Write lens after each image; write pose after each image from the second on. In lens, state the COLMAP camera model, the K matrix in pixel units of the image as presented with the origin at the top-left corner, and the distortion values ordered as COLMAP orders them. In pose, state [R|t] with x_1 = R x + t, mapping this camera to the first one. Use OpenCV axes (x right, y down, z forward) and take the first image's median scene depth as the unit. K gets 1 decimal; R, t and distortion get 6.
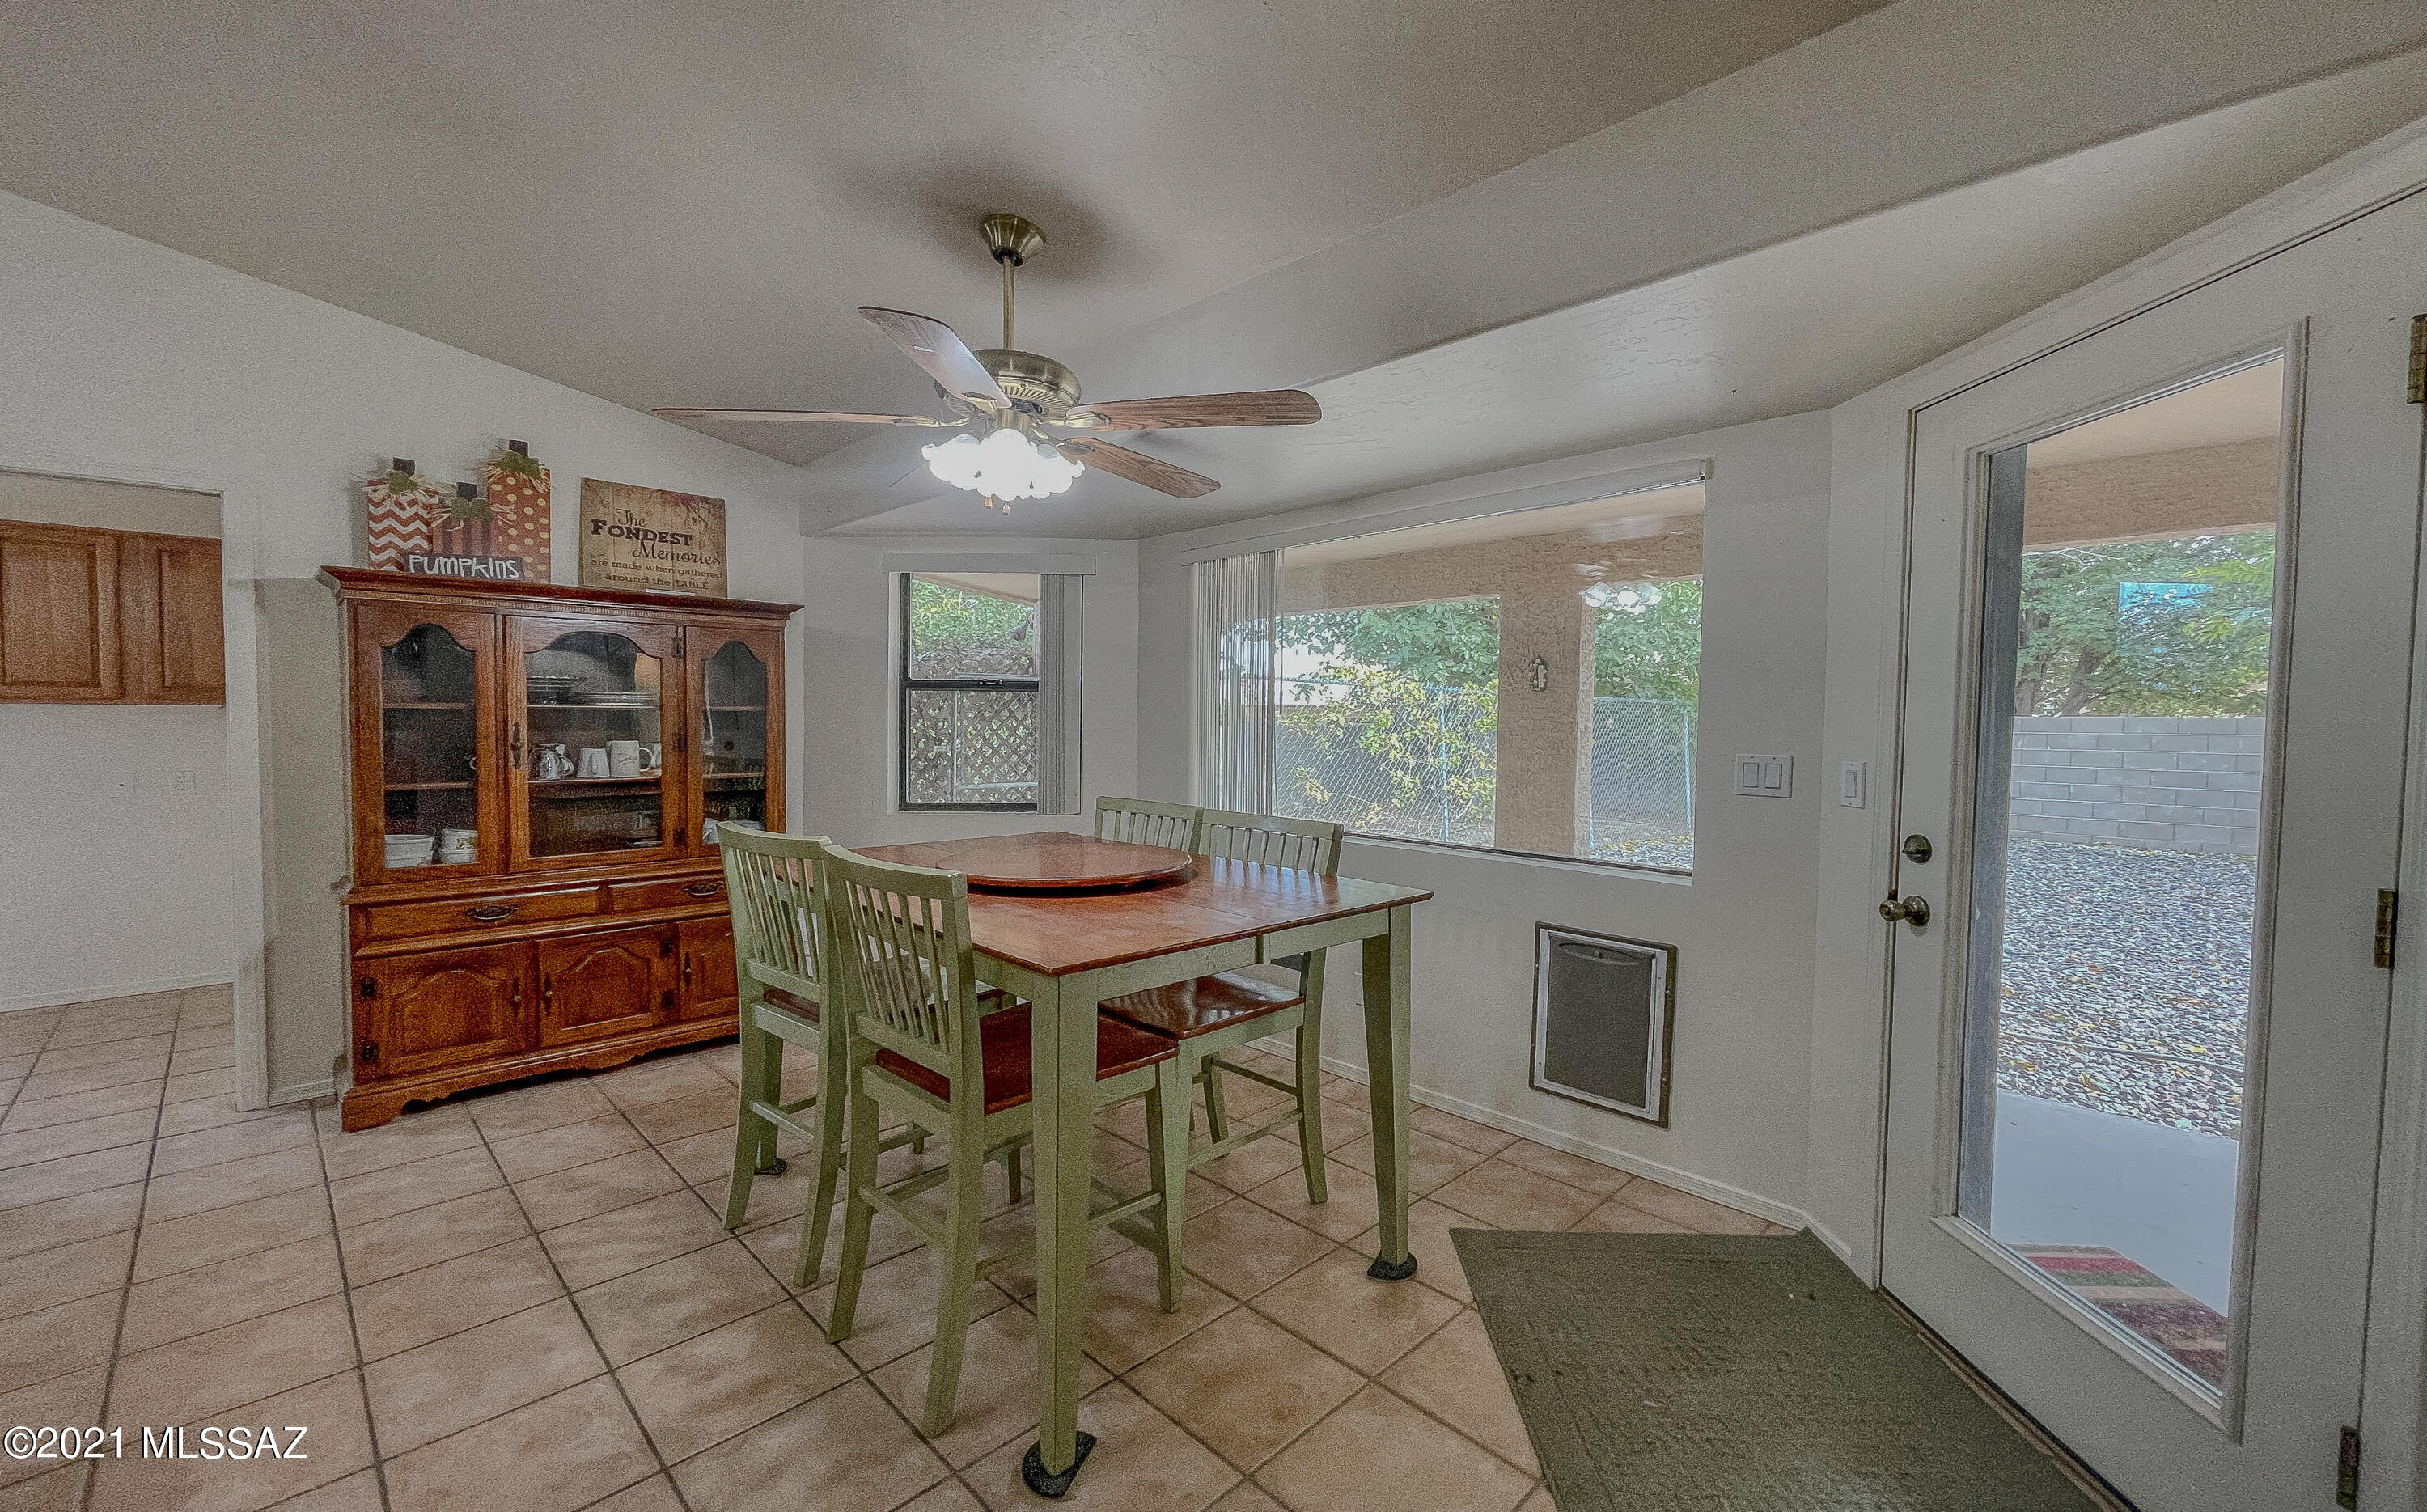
lens RADIAL K [[992.9, 0, 1213.5], [0, 992.9, 756.0], [0, 0, 1]] dist [-0.000442, 0.000382]
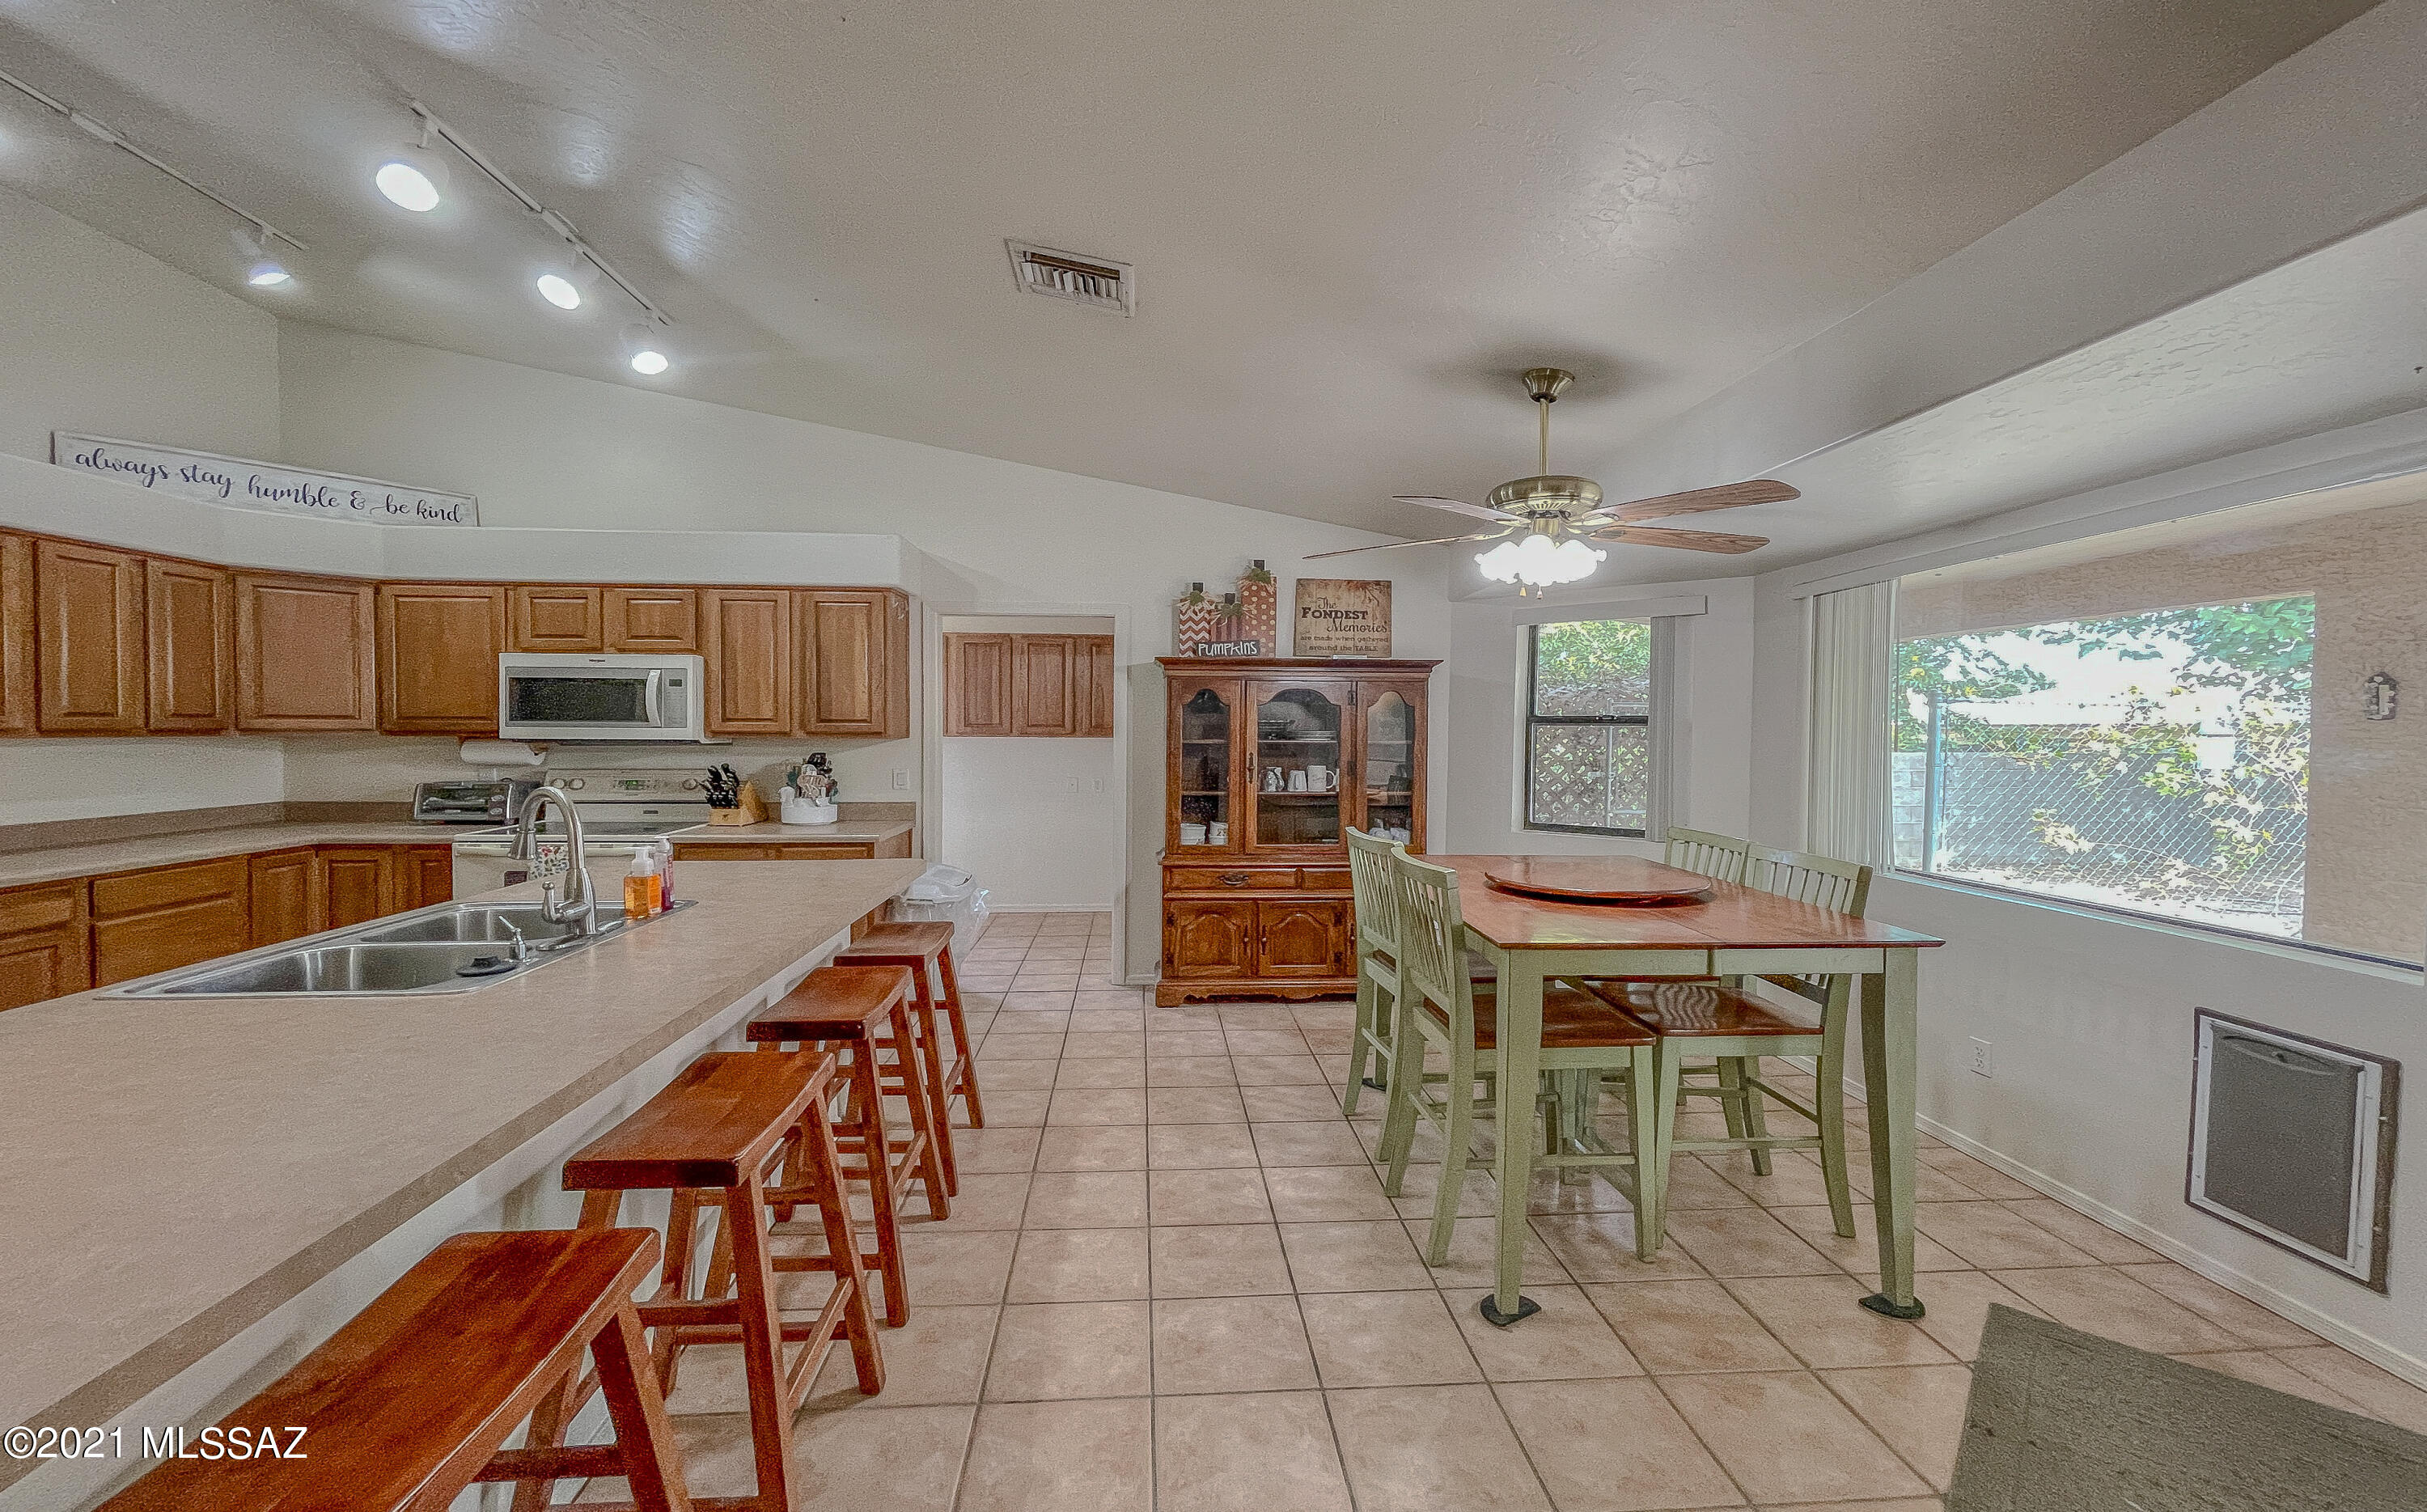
lens RADIAL K [[992.9, 0, 1213.5], [0, 992.9, 756.0], [0, 0, 1]] dist [-0.000442, 0.000382]
pose [[0.764742, 0.014169, -0.644181, 0.214559], [-0.026970, 0.999586, -0.010030, -0.012908], [0.643772, 0.025044, 0.764807, -0.171741]]
